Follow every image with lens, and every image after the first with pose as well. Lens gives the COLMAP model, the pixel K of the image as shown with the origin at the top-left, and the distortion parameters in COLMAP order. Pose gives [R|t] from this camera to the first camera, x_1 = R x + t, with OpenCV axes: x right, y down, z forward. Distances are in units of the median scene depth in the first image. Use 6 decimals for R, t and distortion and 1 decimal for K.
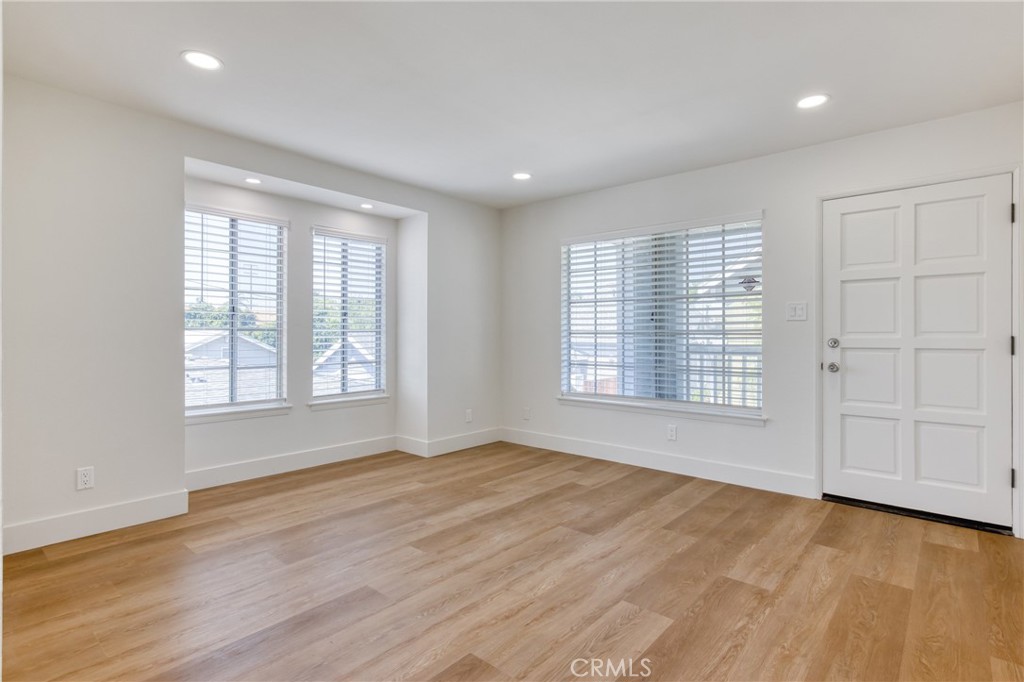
lens RADIAL K [[507.2, 0, 511.8], [0, 507.2, 334.9], [0, 0, 1]] dist [-0.010191, -0.000142]
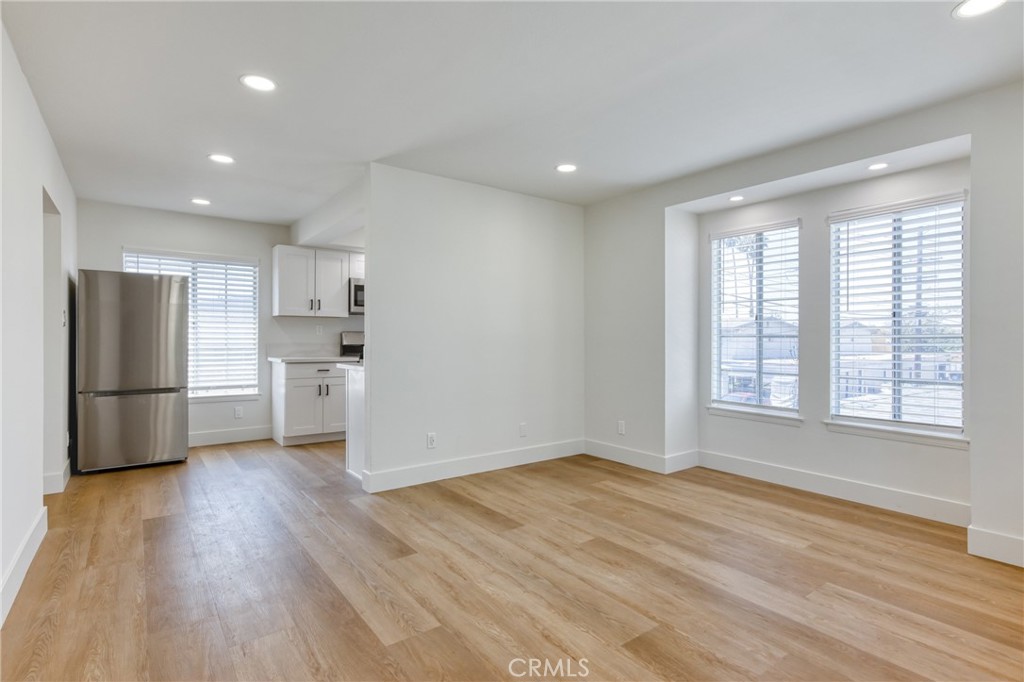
lens RADIAL K [[510.7, 0, 514.4], [0, 510.7, 331.3], [0, 0, 1]] dist [-0.039381, 0.000808]
pose [[-0.193560, -0.011920, -0.981016, 0.823697], [-0.021200, 0.999744, -0.007965, 0.001099], [0.980859, 0.019256, -0.193763, 0.980718]]
